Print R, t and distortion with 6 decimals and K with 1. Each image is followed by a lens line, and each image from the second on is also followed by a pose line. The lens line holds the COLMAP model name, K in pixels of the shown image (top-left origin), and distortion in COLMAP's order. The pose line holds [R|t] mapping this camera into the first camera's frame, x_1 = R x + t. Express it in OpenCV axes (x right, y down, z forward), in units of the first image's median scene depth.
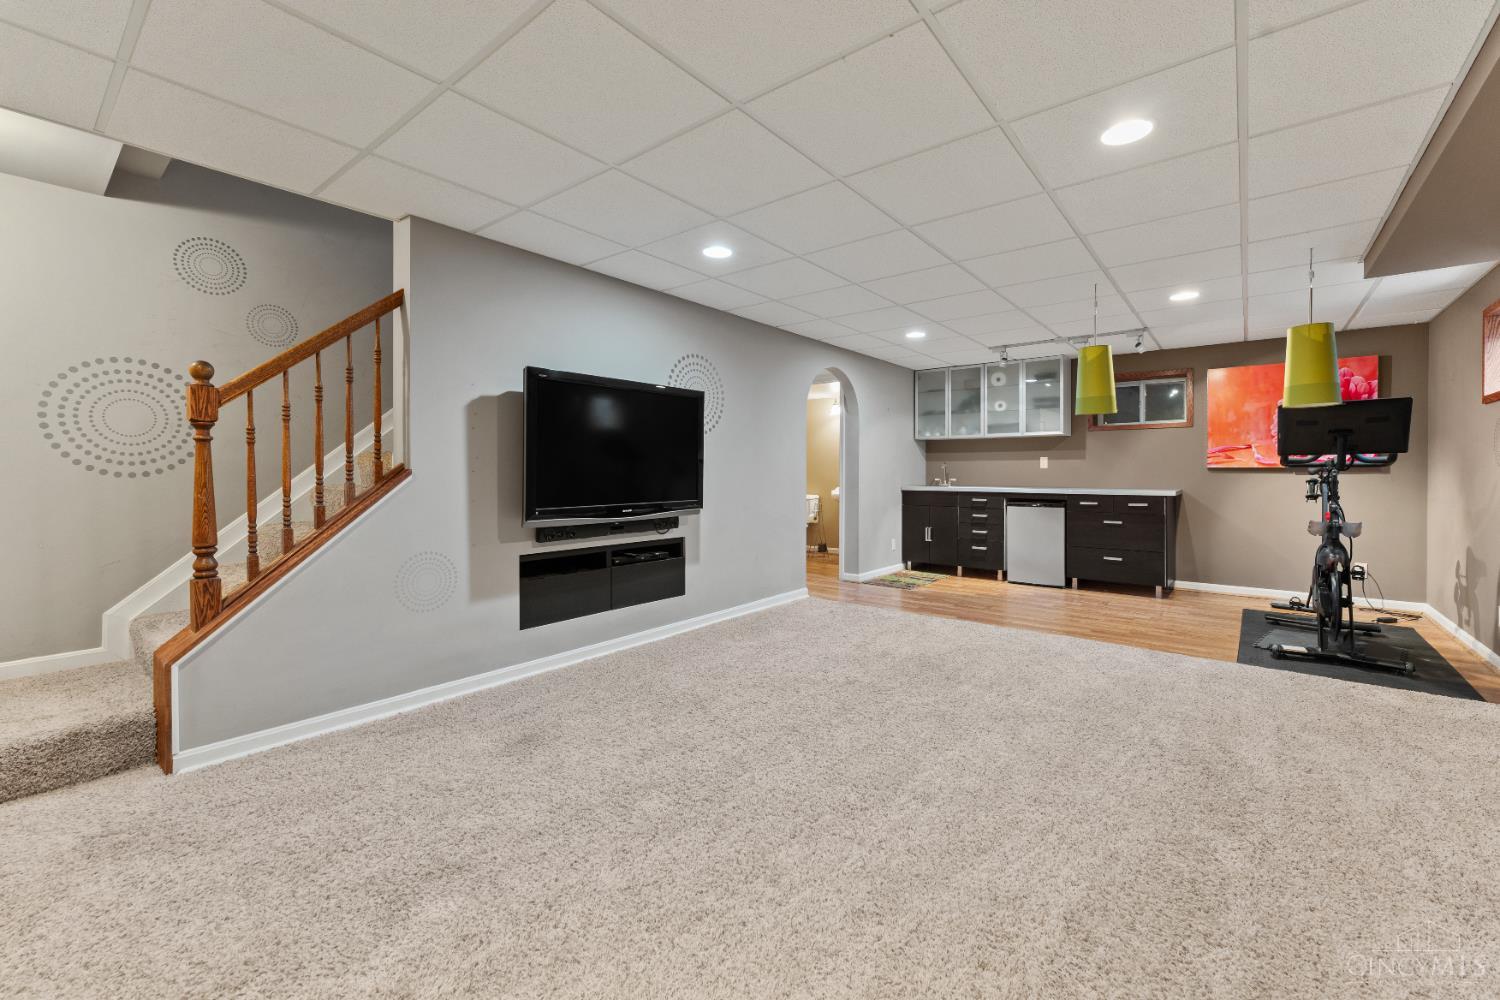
lens RADIAL K [[611.8, 0, 752.4], [0, 611.8, 475.8], [0, 0, 1]] dist [-0.000346, -0.000187]
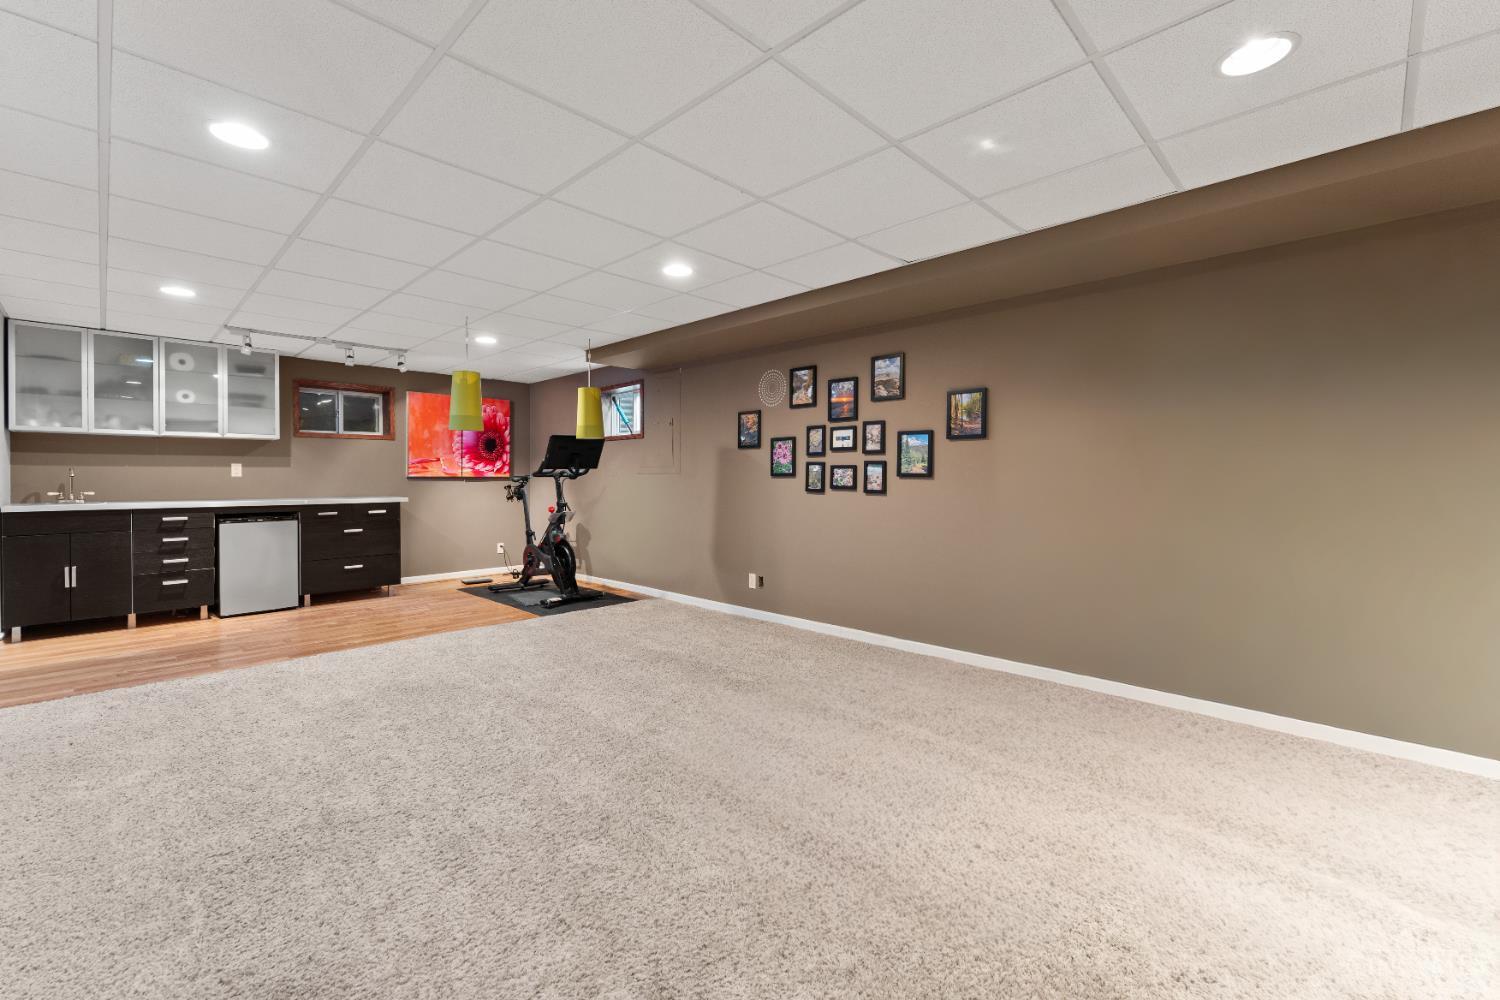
lens RADIAL K [[631.8, 0, 753.1], [0, 631.8, 483.2], [0, 0, 1]] dist [0.000193, -0.000089]
pose [[0.088913, -0.008431, 0.996004, -0.369463], [0.008692, 0.999933, 0.007688, -0.004320], [-0.996001, 0.007974, 0.088980, 0.236352]]
